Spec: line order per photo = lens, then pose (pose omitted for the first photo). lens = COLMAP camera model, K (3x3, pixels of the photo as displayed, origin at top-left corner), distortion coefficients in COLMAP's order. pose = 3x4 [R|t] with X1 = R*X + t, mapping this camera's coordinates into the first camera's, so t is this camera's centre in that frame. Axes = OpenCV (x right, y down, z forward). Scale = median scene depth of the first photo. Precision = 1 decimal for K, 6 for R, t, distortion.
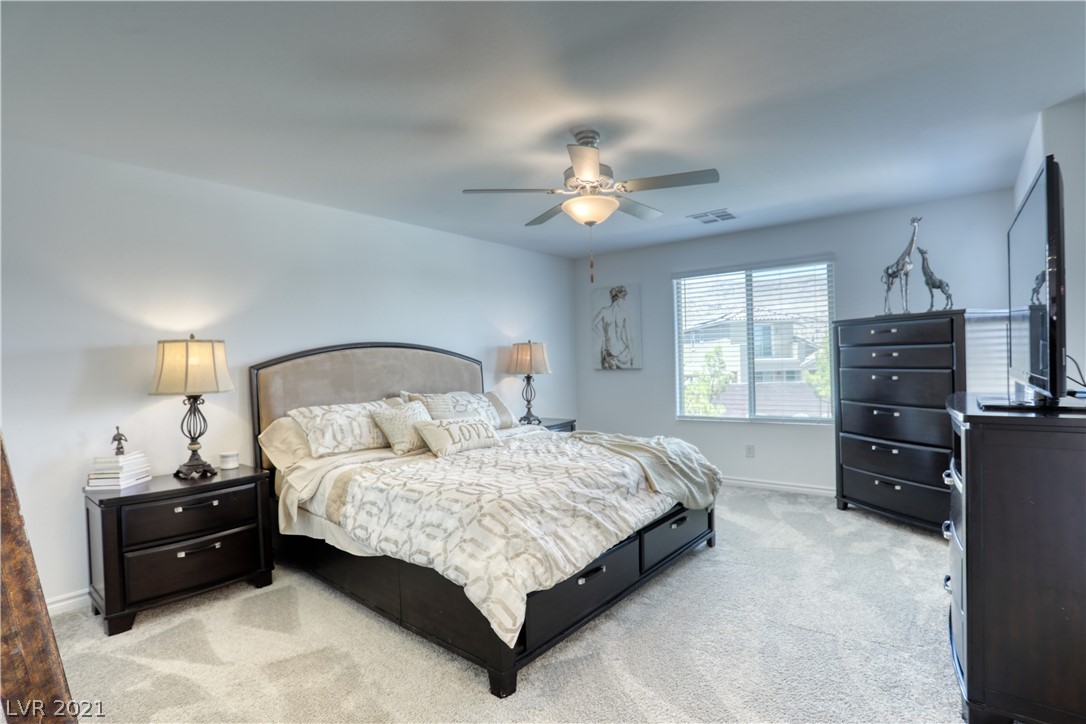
lens RADIAL K [[525.0, 0, 544.4], [0, 525.0, 360.6], [0, 0, 1]] dist [-0.087013, 0.034071]
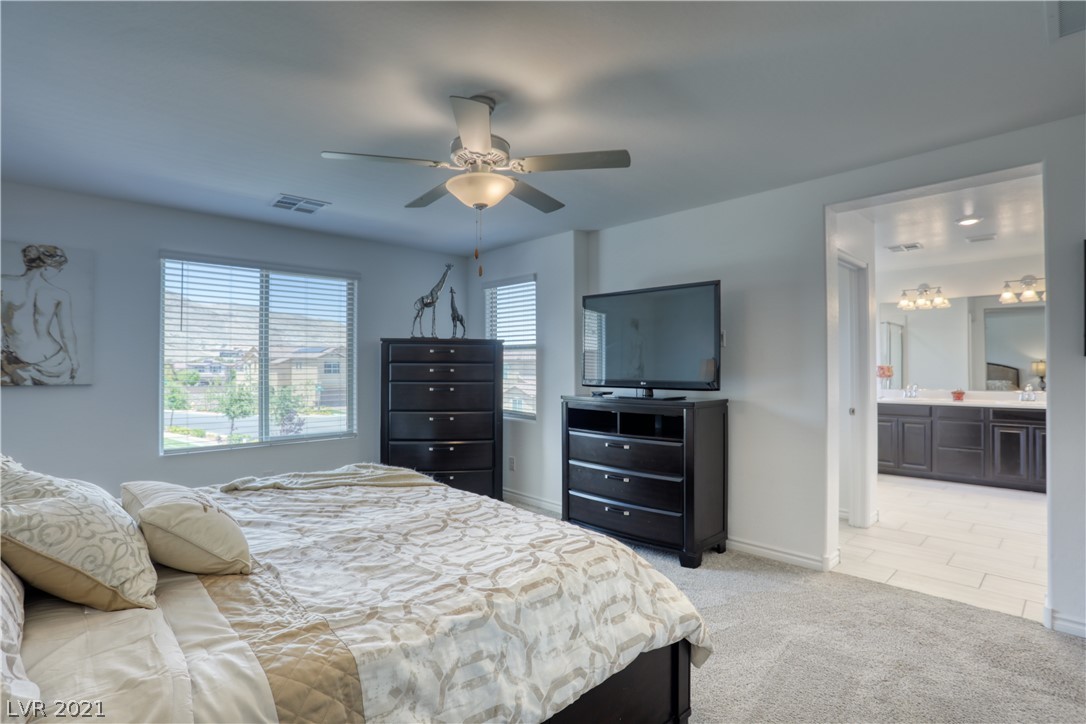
lens RADIAL K [[525.0, 0, 544.4], [0, 525.0, 360.6], [0, 0, 1]] dist [-0.087013, 0.034071]
pose [[0.131243, 0.041032, 0.990501, -0.519074], [-0.002213, 0.999153, -0.041097, 0.015177], [-0.991348, 0.003201, 0.131222, 0.569357]]
